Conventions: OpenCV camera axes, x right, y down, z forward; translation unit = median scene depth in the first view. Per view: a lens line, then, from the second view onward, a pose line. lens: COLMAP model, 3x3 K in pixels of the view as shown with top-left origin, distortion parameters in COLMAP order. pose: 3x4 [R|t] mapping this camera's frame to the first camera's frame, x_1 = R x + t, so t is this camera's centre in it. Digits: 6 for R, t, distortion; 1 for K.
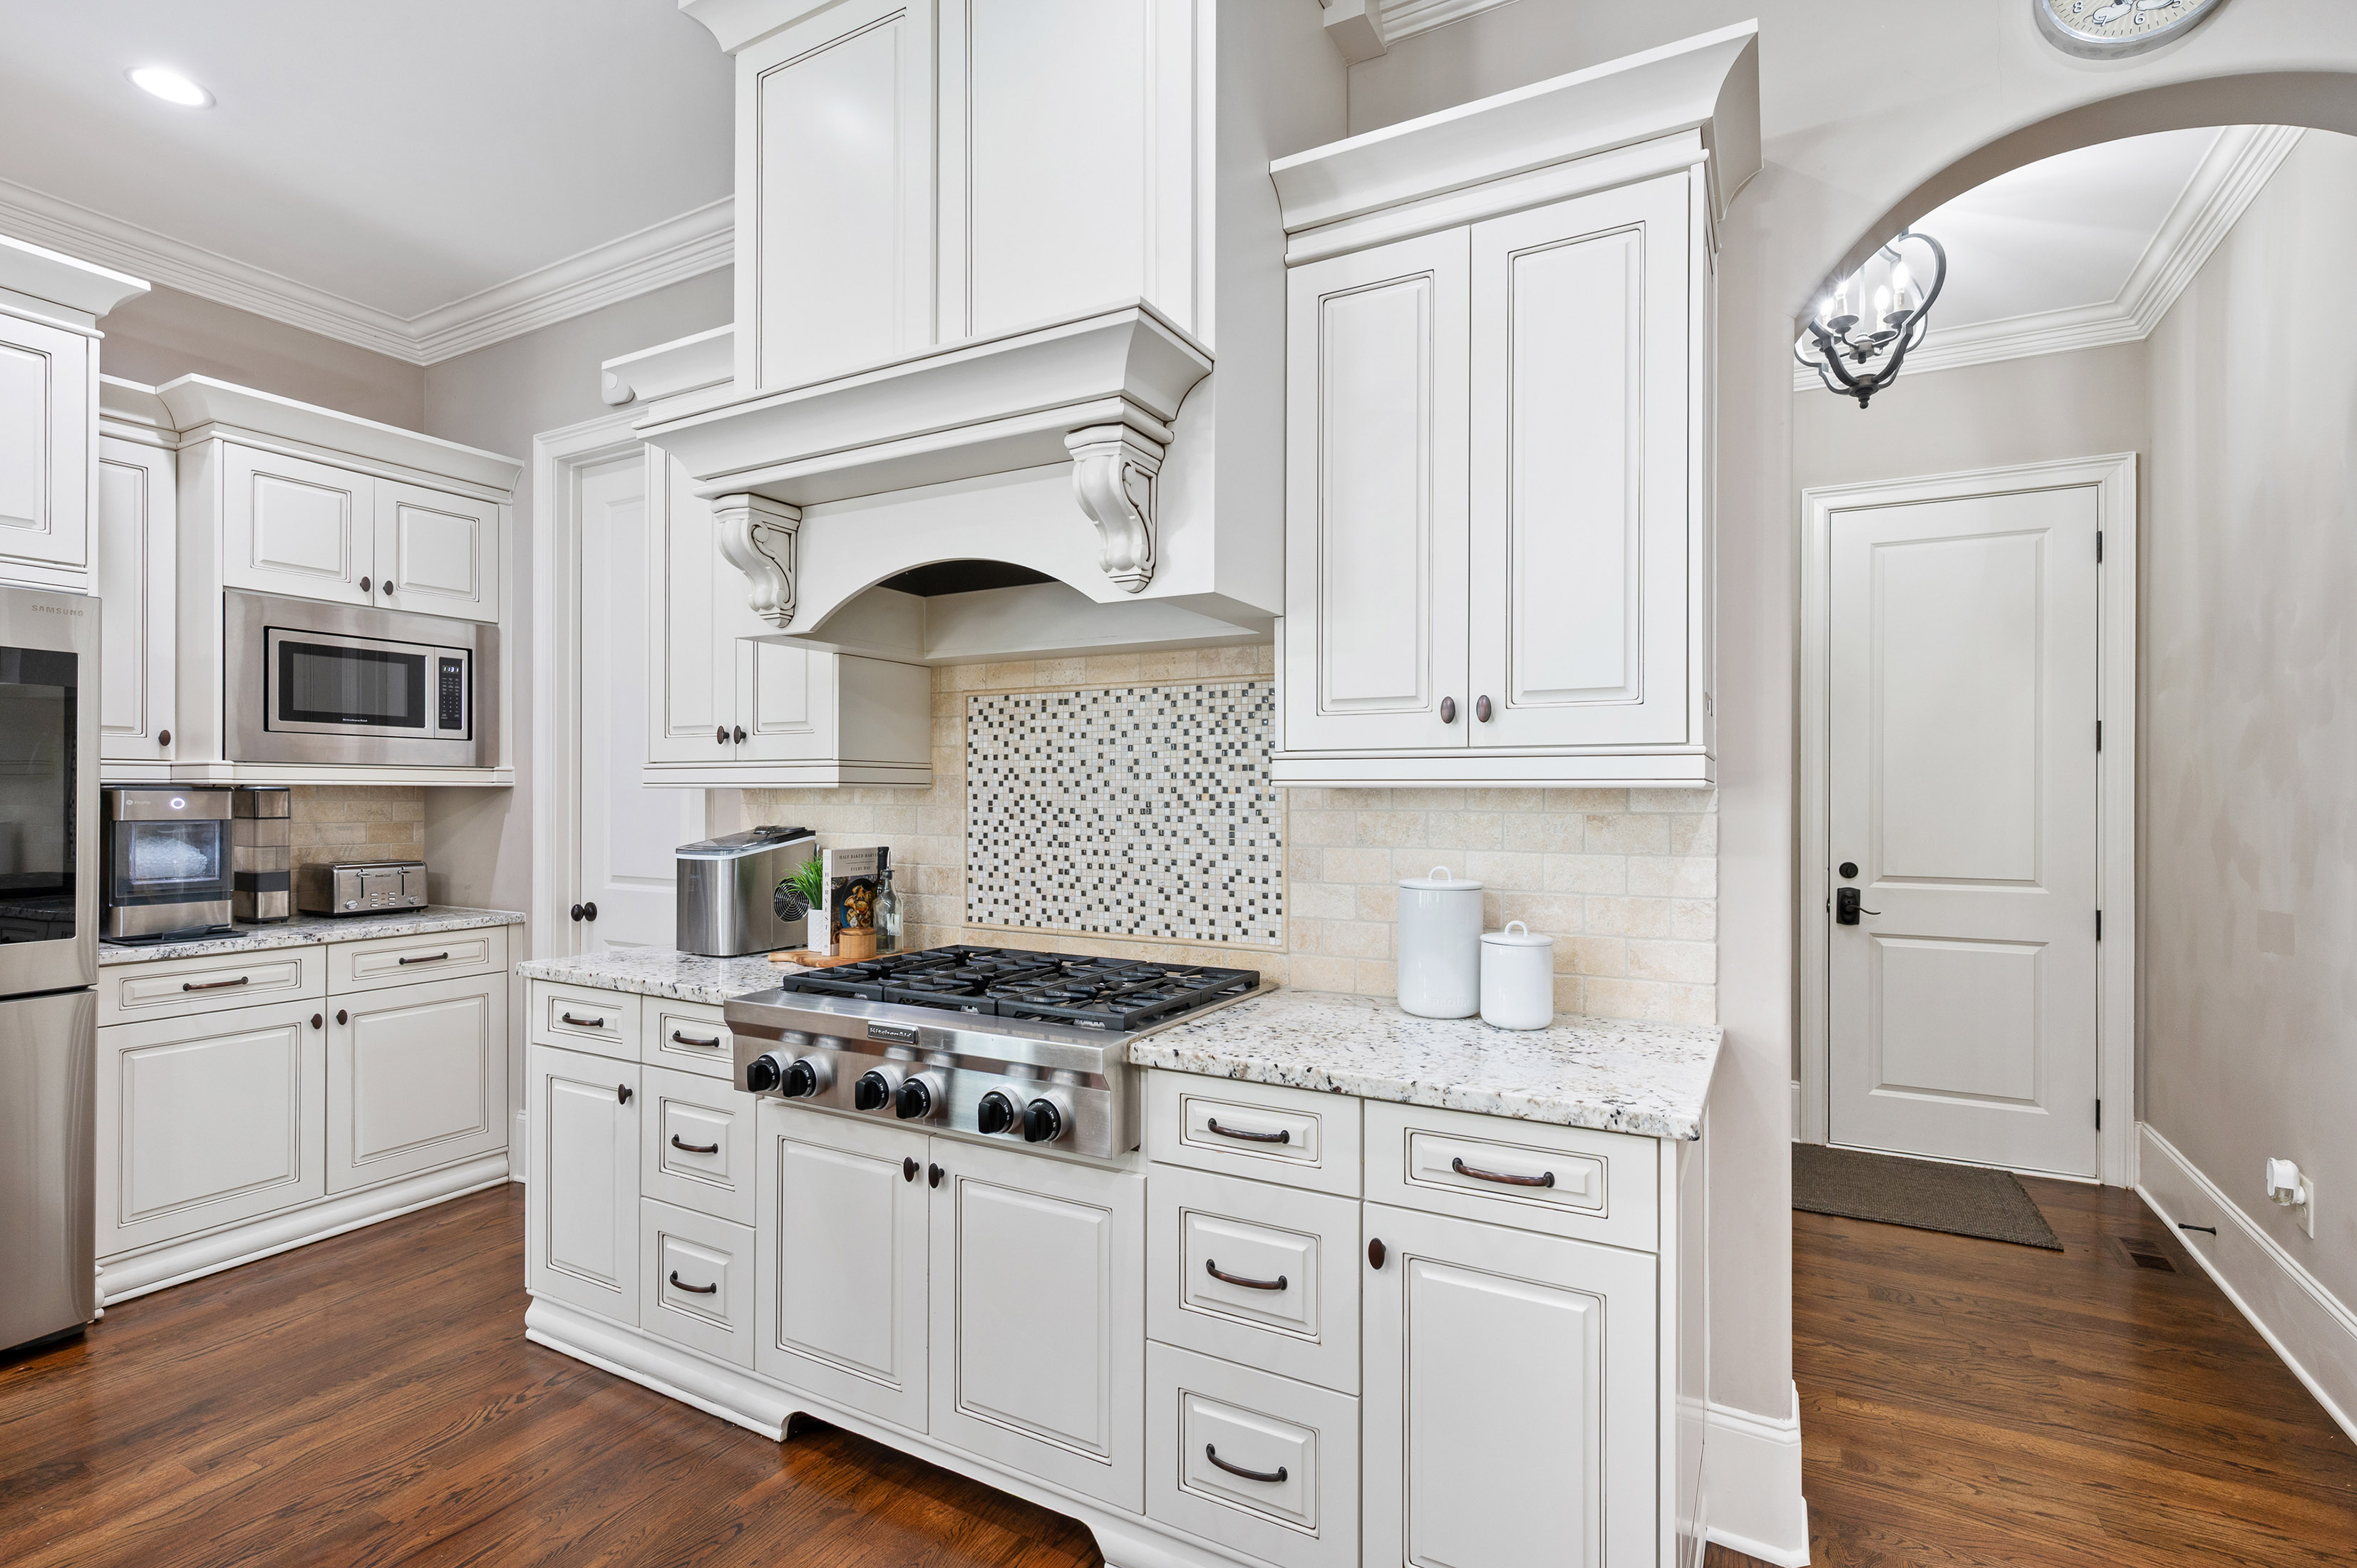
lens RADIAL K [[1086.7, 0, 1174.9], [0, 1086.7, 795.4], [0, 0, 1]] dist [-0.001095, 0.001900]
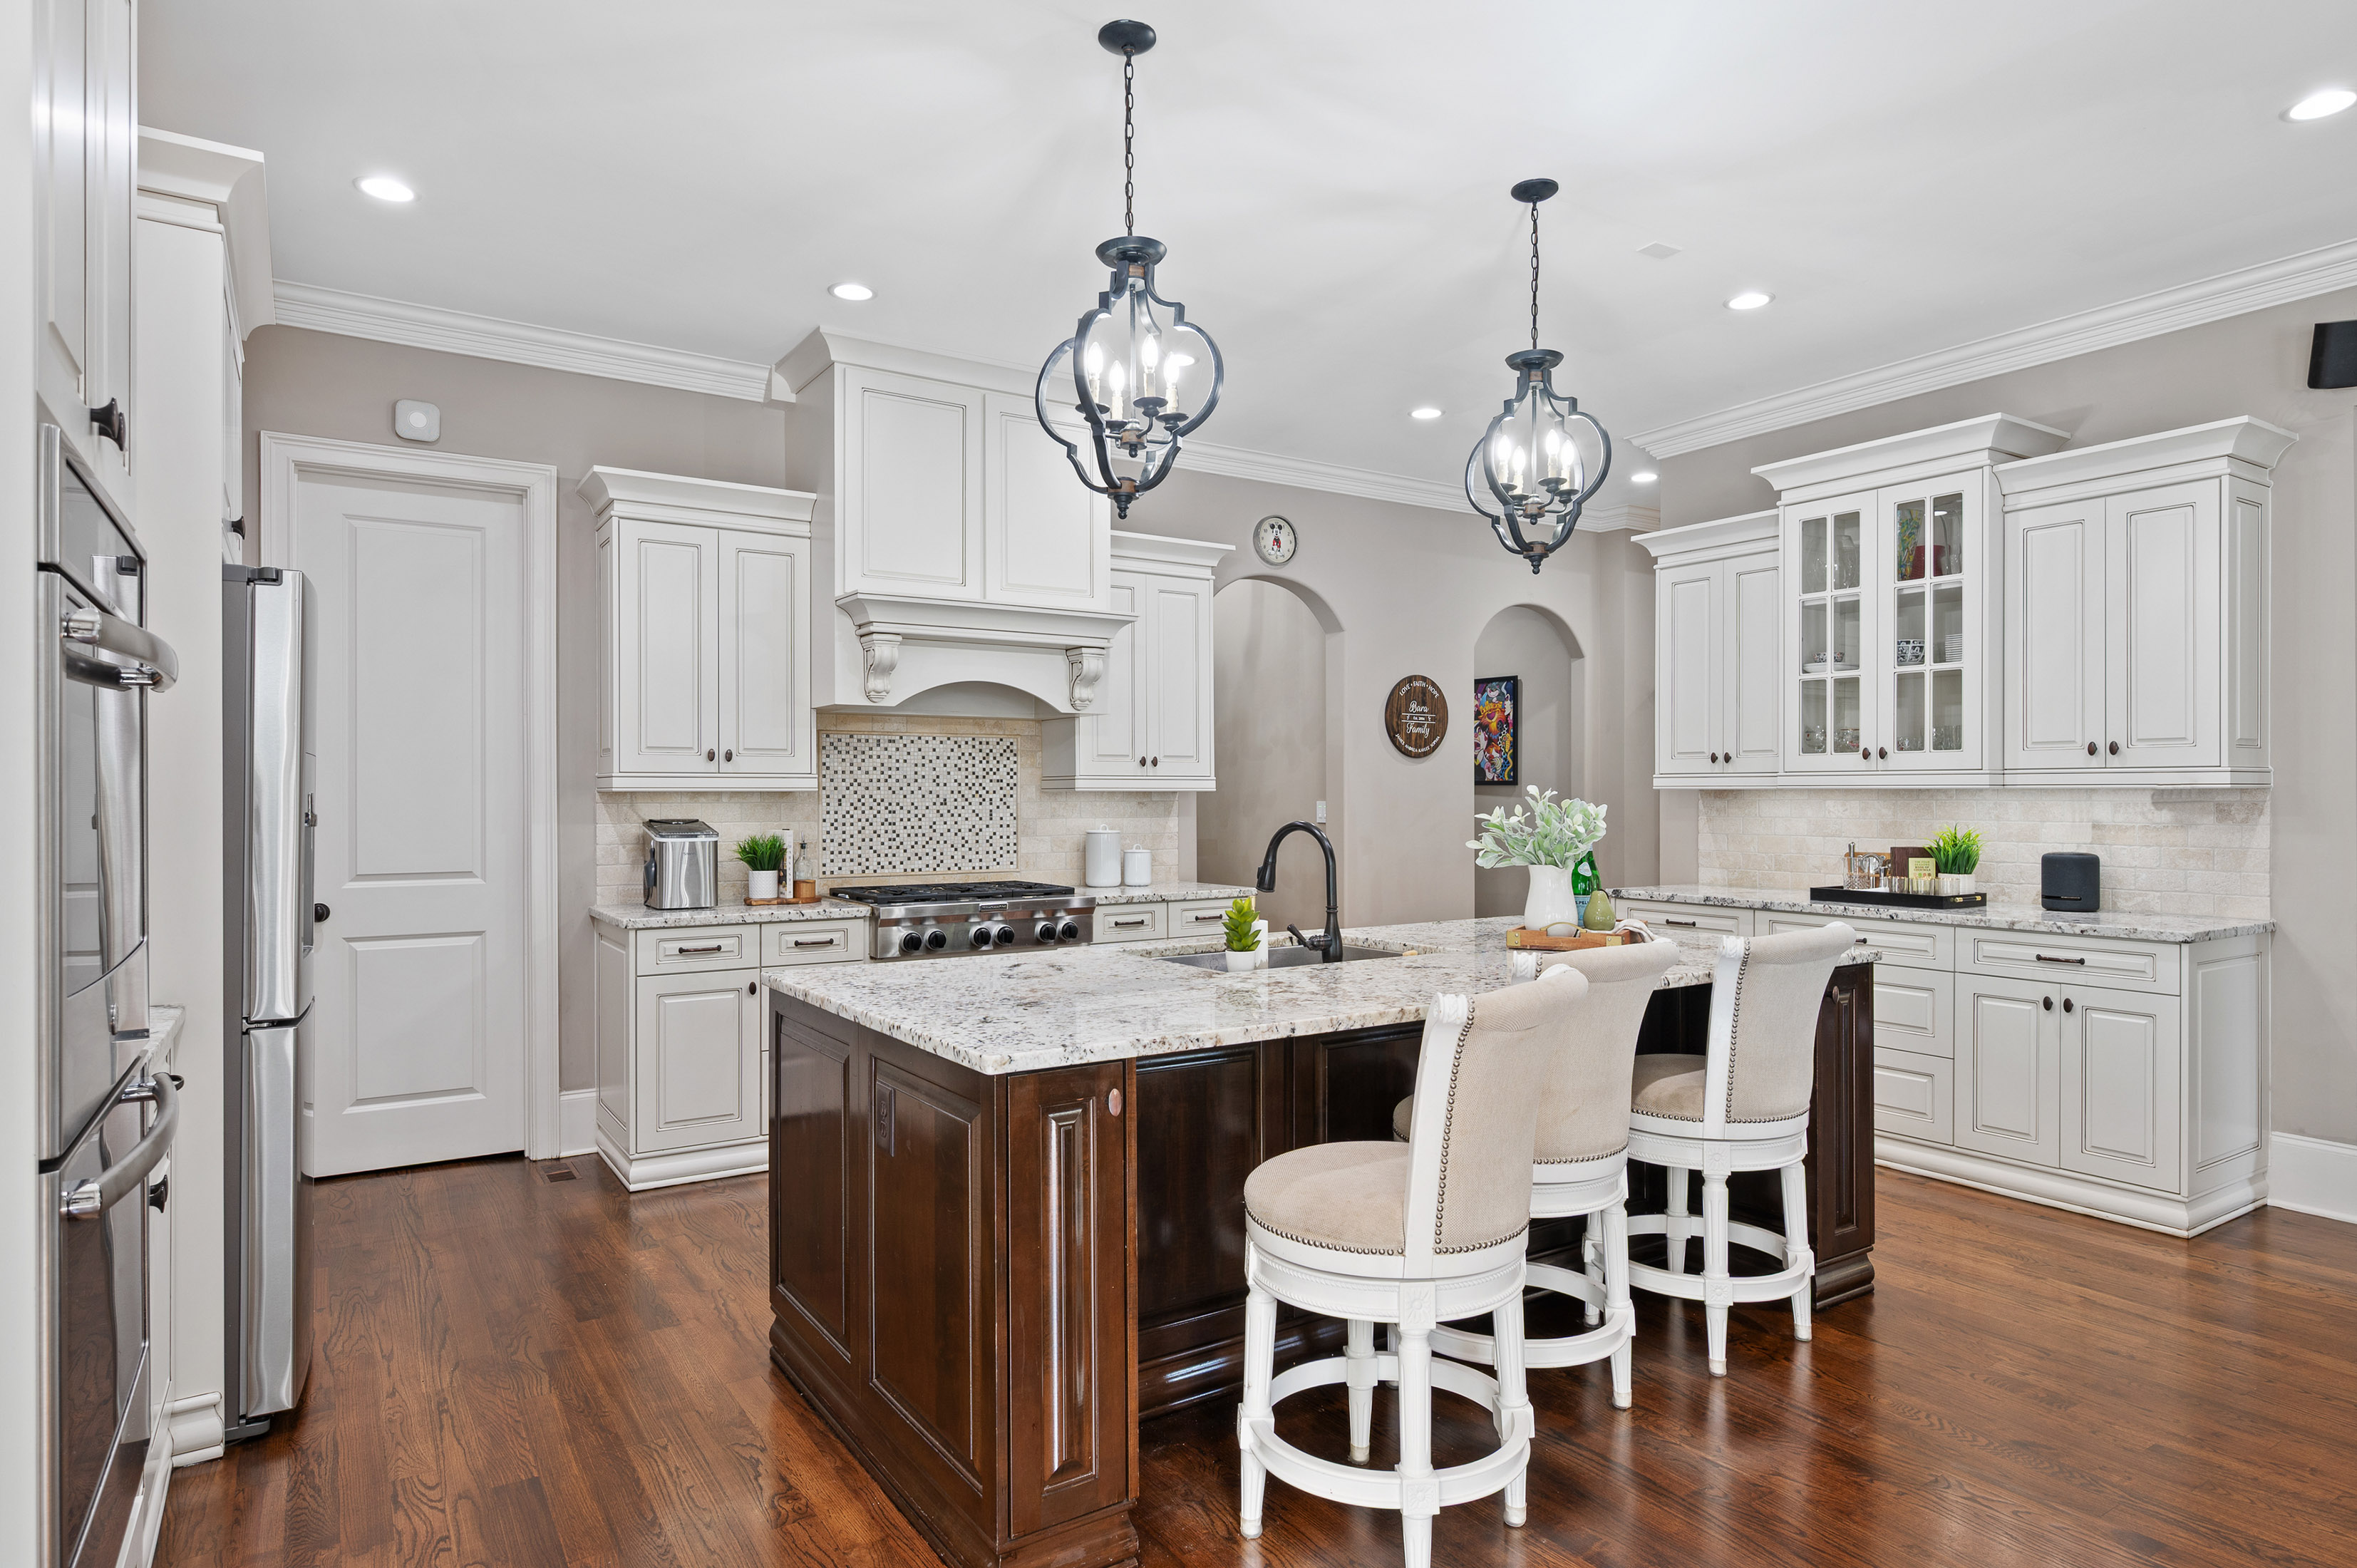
lens RADIAL K [[1333.2, 0, 1184.1], [0, 1333.2, 798.4], [0, 0, 1]] dist [-0.009408, 0.000110]
pose [[0.472482, -0.007900, 0.881305, -1.829531], [0.002094, 0.999967, 0.007841, -0.011212], [-0.881338, -0.001859, 0.472483, -0.429764]]
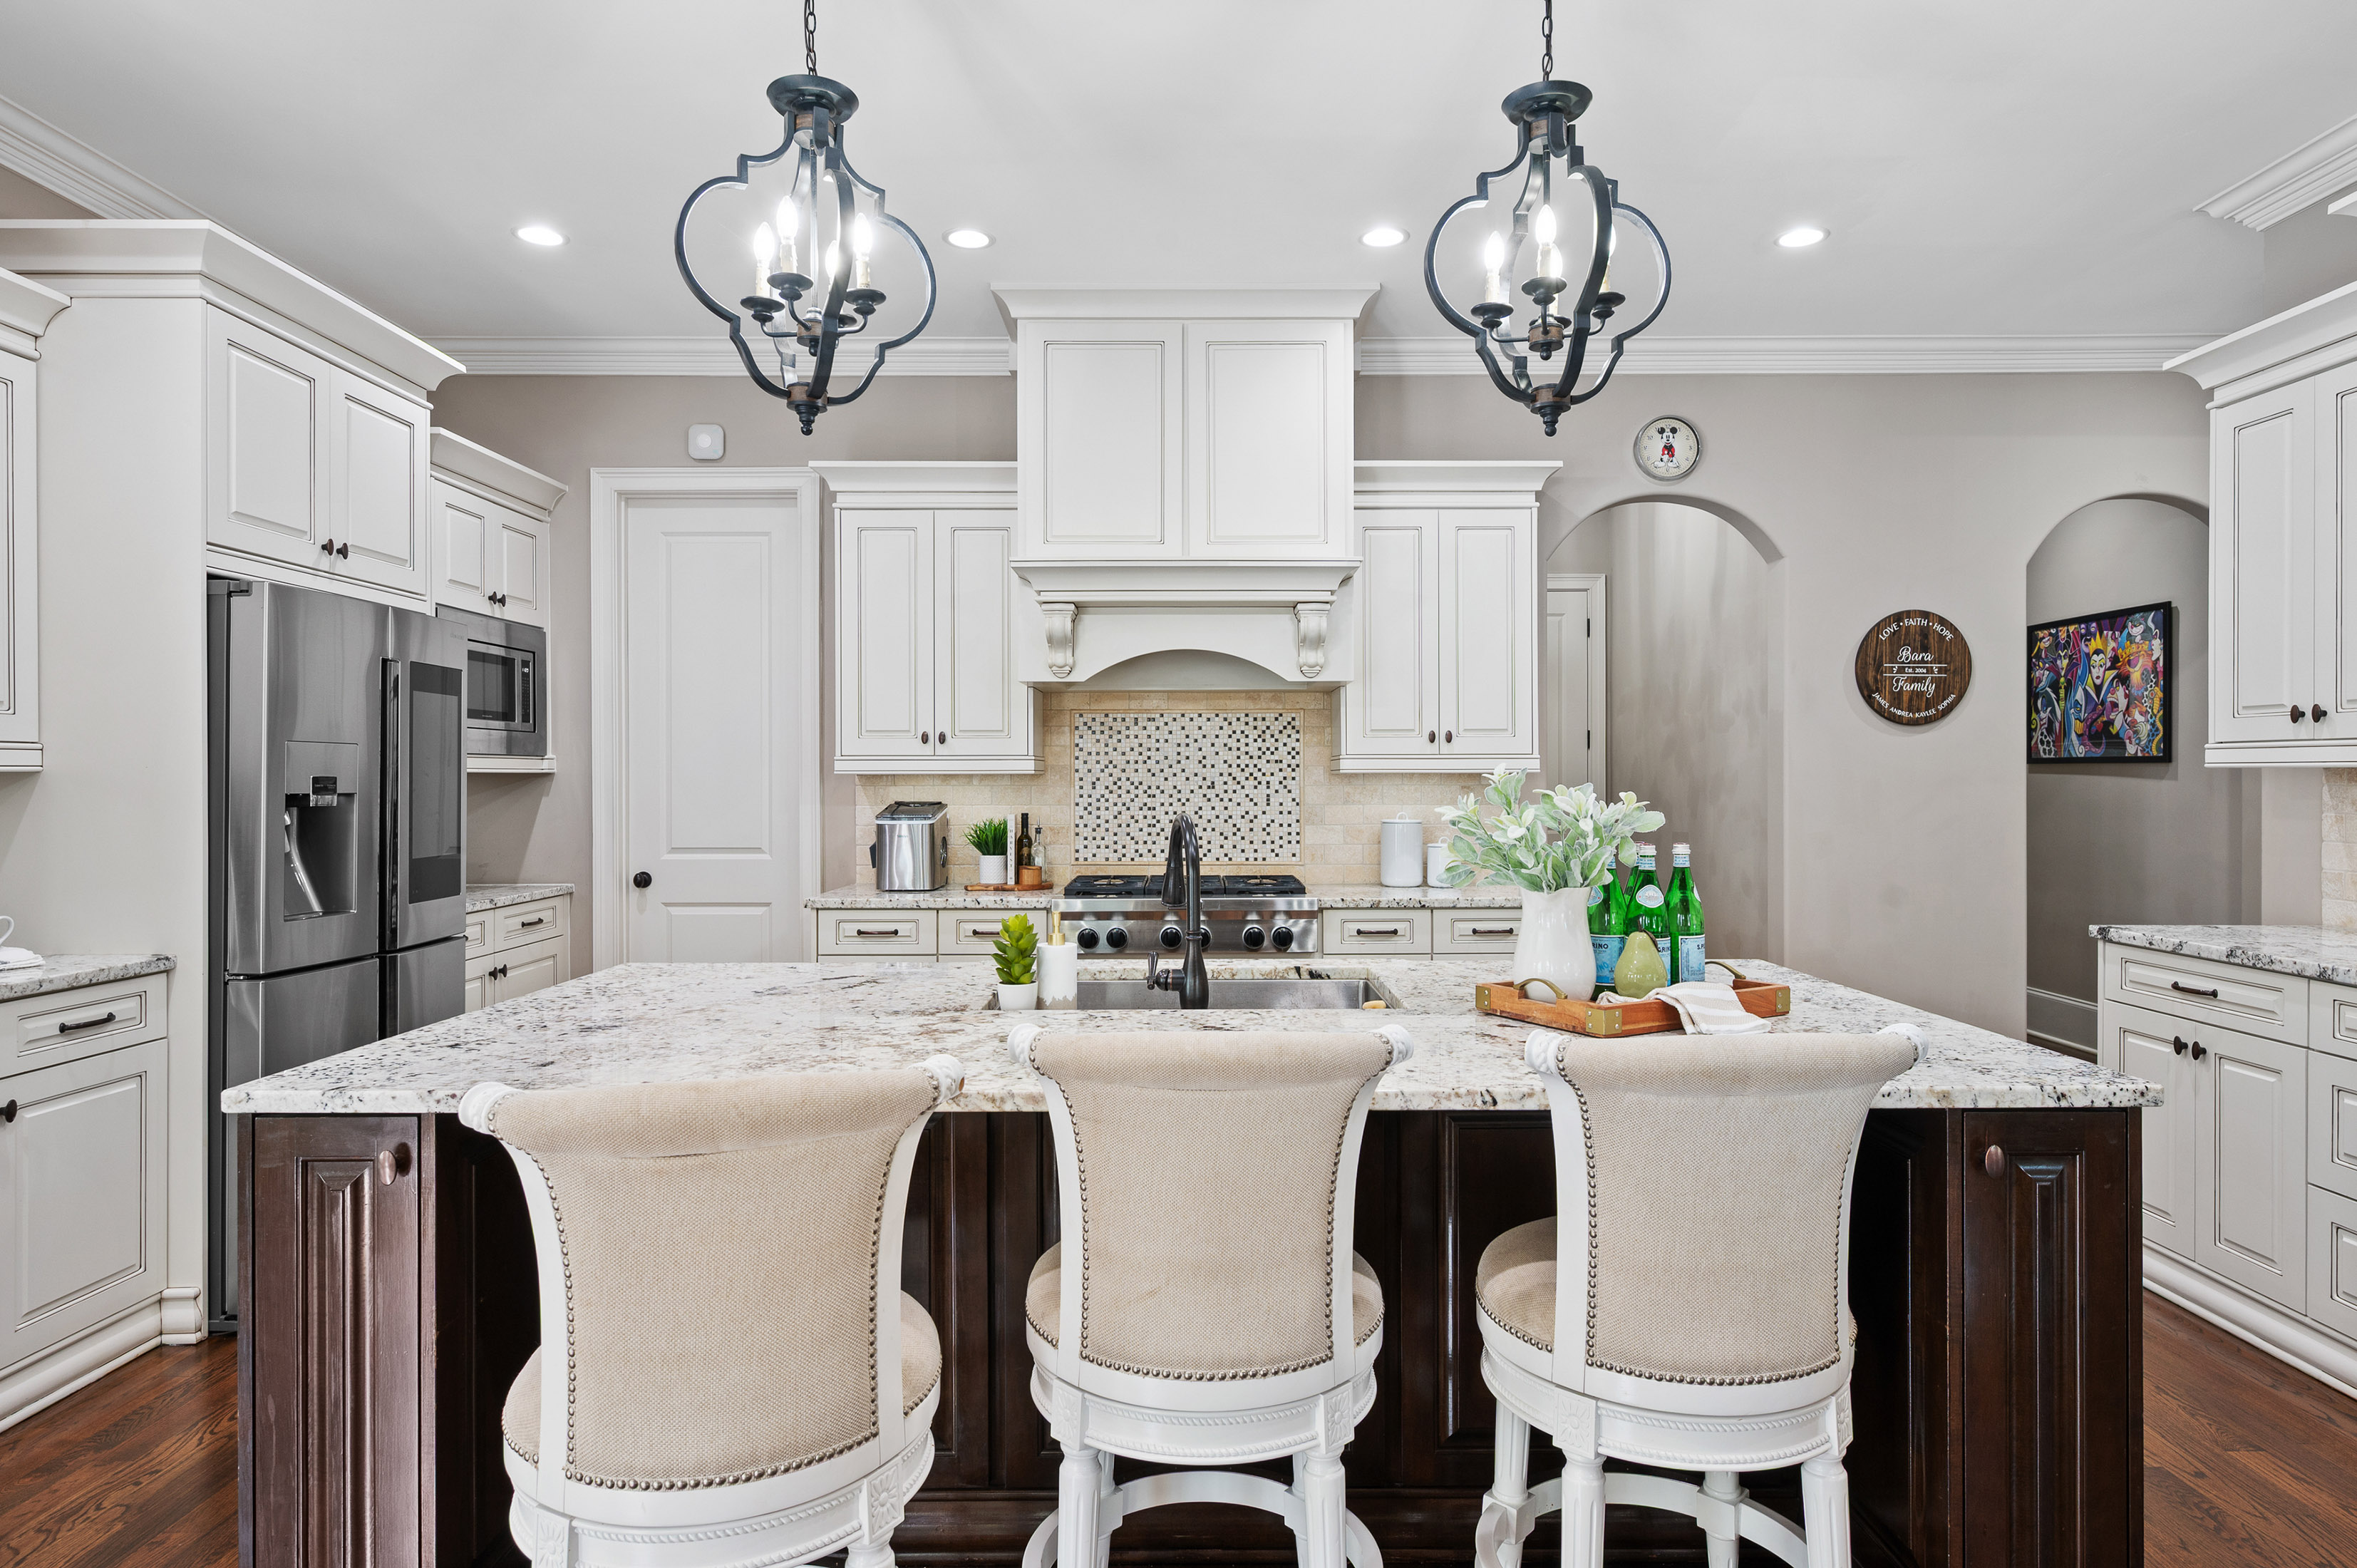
lens RADIAL K [[1333.2, 0, 1176.7], [0, 1333.2, 788.7], [0, 0, 1]] dist [-0.009408, 0.000110]
pose [[0.878590, -0.010505, 0.477461, -1.052798], [0.005358, 0.999912, 0.012140, -0.008103], [-0.477546, -0.008108, 0.878569, -0.776926]]
